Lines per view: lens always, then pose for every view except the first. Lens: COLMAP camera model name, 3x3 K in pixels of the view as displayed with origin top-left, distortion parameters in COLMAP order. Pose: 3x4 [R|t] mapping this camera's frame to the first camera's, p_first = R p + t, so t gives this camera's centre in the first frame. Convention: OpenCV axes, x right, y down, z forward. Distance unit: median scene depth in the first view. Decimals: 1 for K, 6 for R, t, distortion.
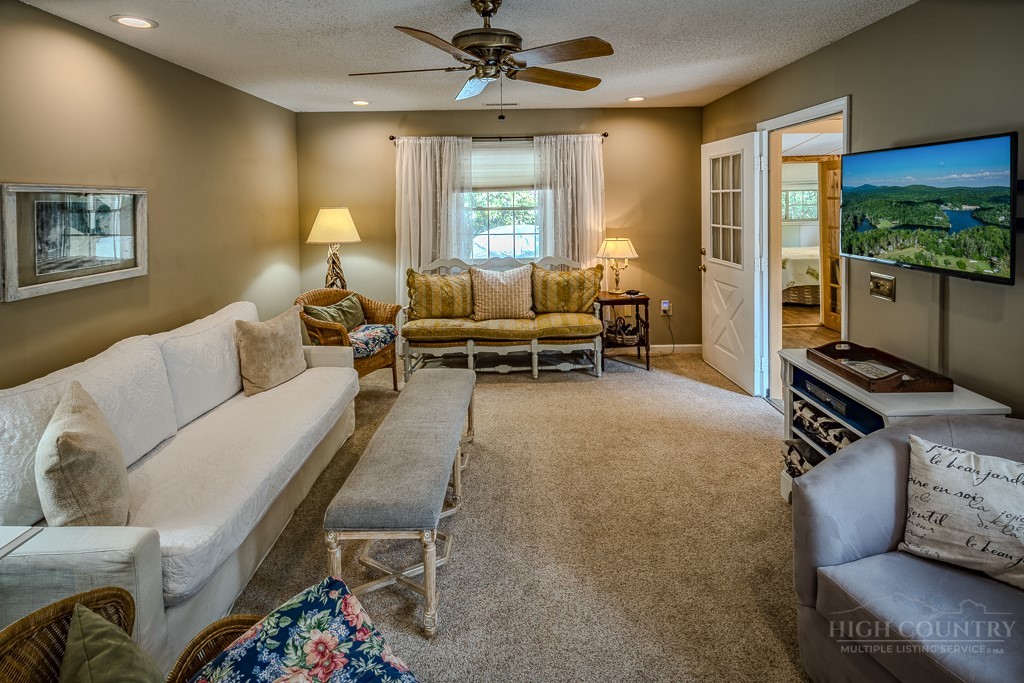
lens RADIAL K [[508.4, 0, 512.3], [0, 508.4, 211.2], [0, 0, 1]] dist [-0.000006, -0.005286]
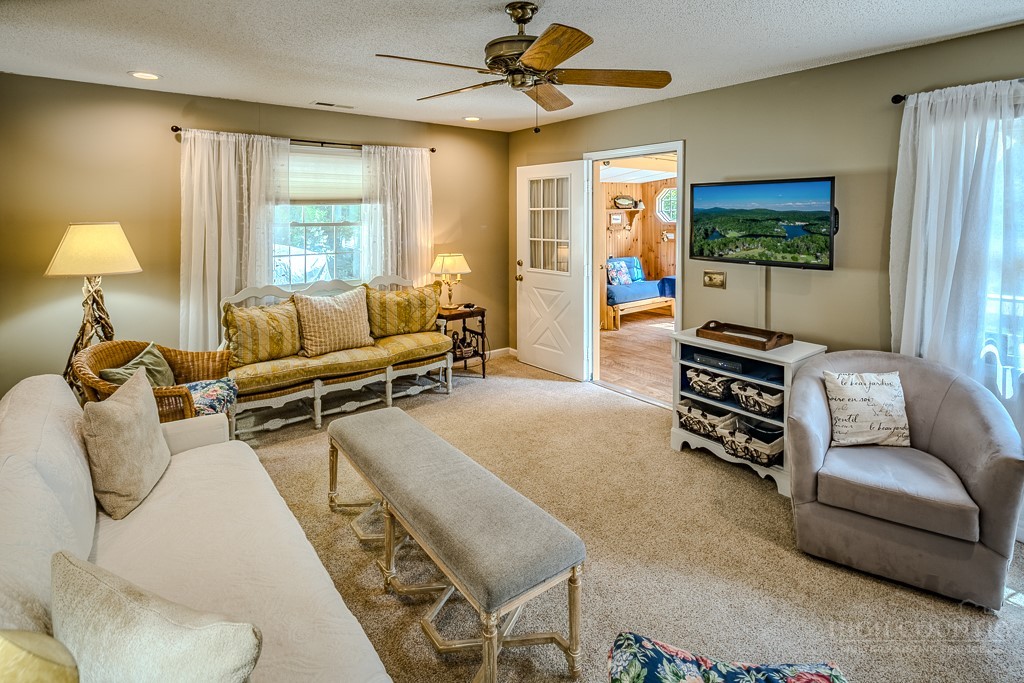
lens RADIAL K [[510.3, 0, 516.3], [0, 510.3, 223.3], [0, 0, 1]] dist [0.000349, -0.003080]
pose [[0.794737, 0.001115, 0.606954, -0.318758], [0.003693, 0.999971, -0.006672, -0.000103], [-0.606943, 0.007544, 0.794709, 0.118005]]
